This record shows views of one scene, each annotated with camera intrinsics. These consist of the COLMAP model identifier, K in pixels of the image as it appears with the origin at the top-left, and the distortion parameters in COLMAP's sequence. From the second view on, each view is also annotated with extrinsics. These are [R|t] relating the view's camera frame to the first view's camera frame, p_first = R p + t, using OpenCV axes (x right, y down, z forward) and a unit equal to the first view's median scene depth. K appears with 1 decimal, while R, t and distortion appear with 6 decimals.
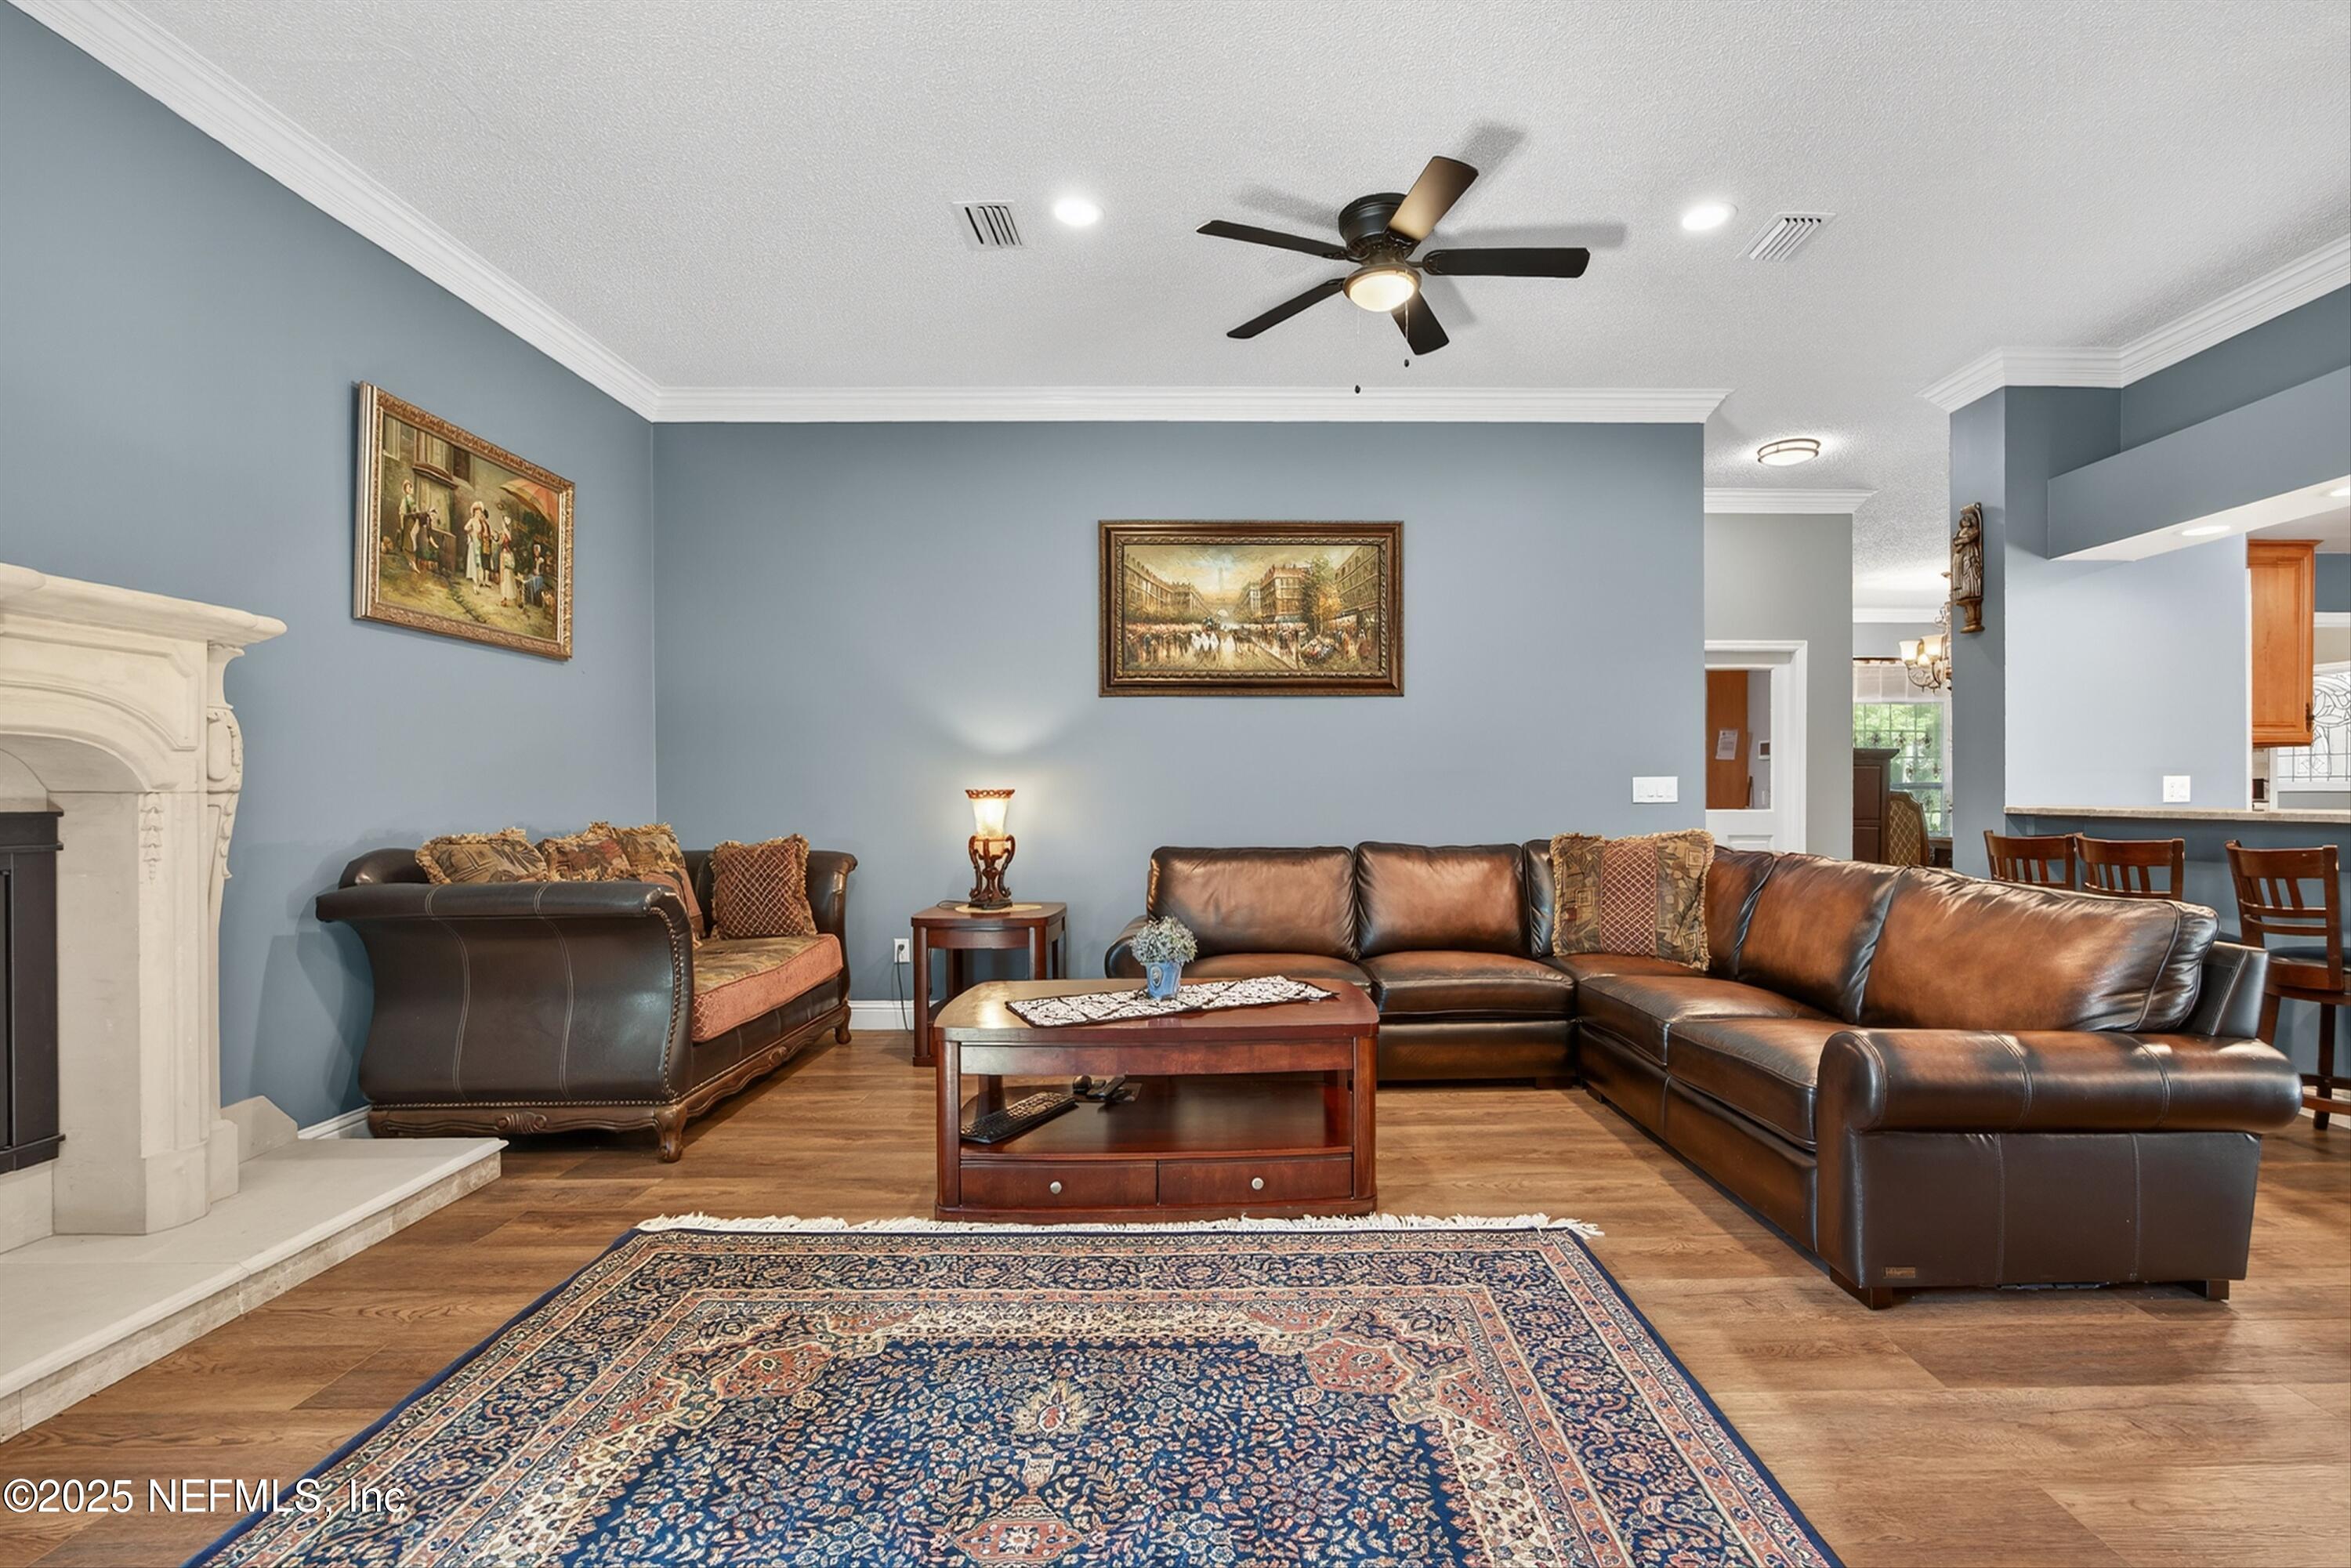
lens RADIAL K [[1046.5, 0, 1178.2], [0, 1046.5, 793.2], [0, 0, 1]] dist [-0.019736, 0.002998]
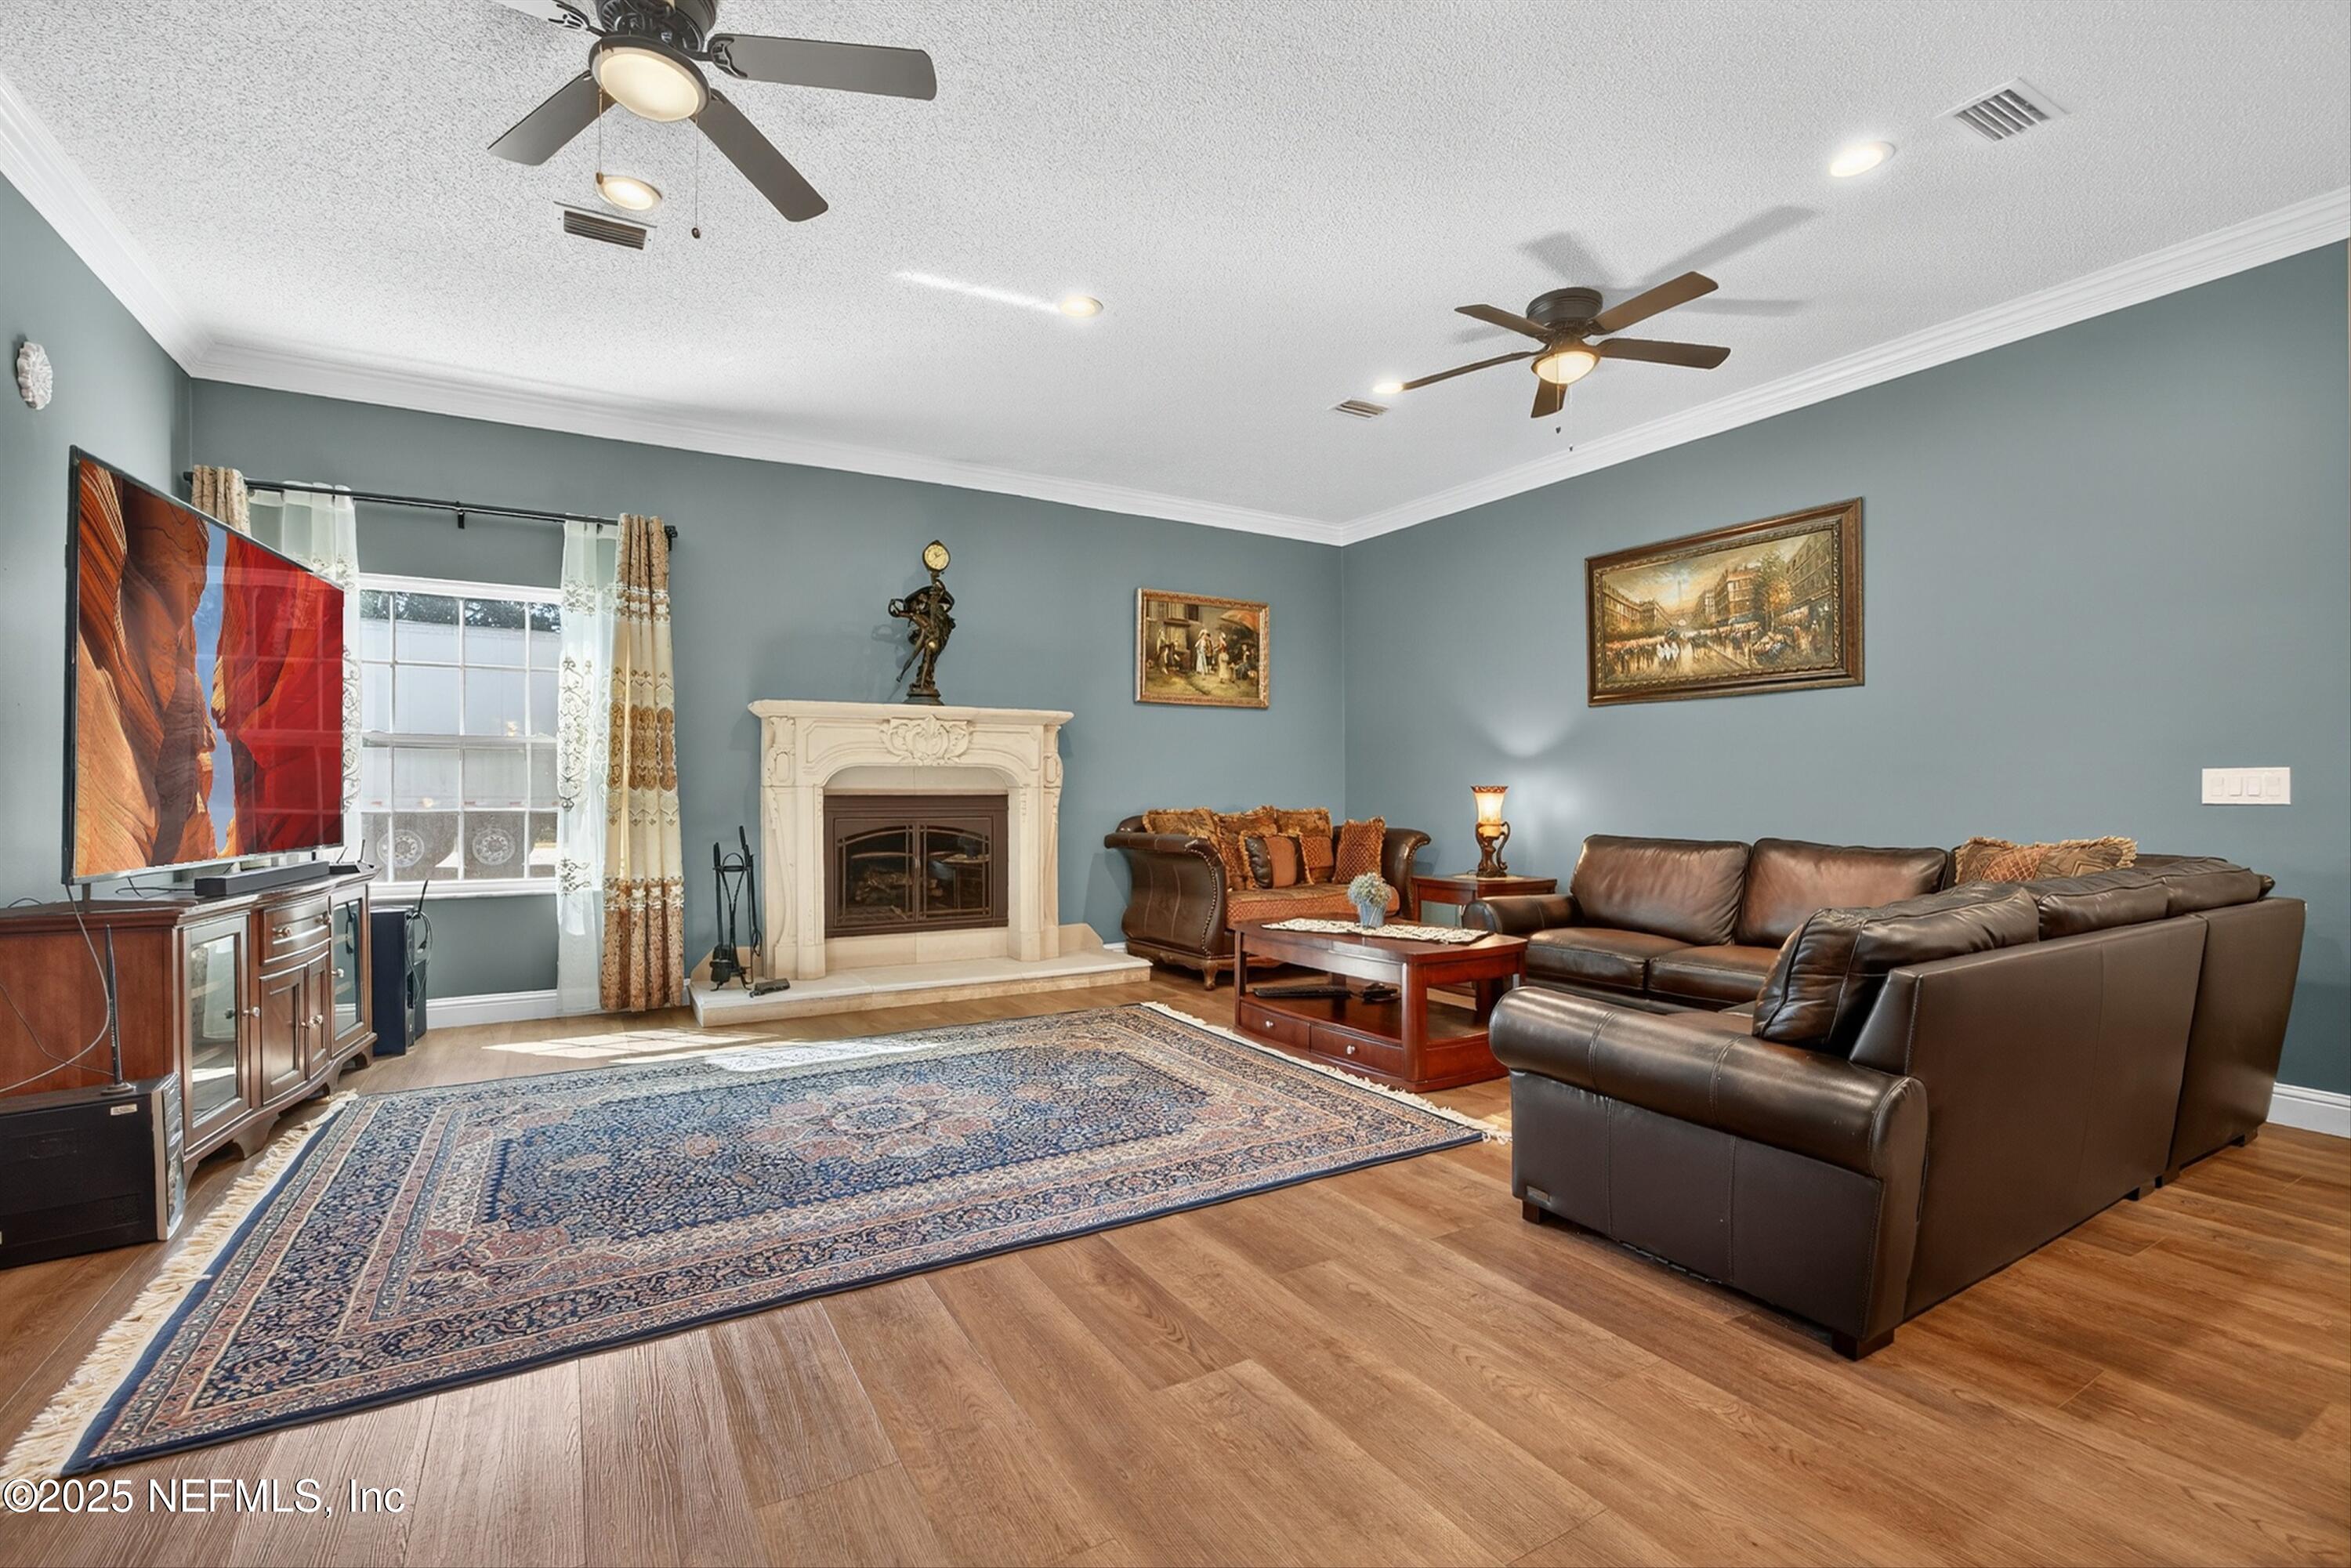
lens RADIAL K [[1046.5, 0, 1177.3], [0, 1046.5, 779.2], [0, 0, 1]] dist [-0.019736, 0.002998]
pose [[0.508675, -0.002678, -0.860954, 0.850733], [-0.001979, 0.999989, -0.004280, -0.006857], [0.860956, 0.003881, 0.508664, 0.013172]]
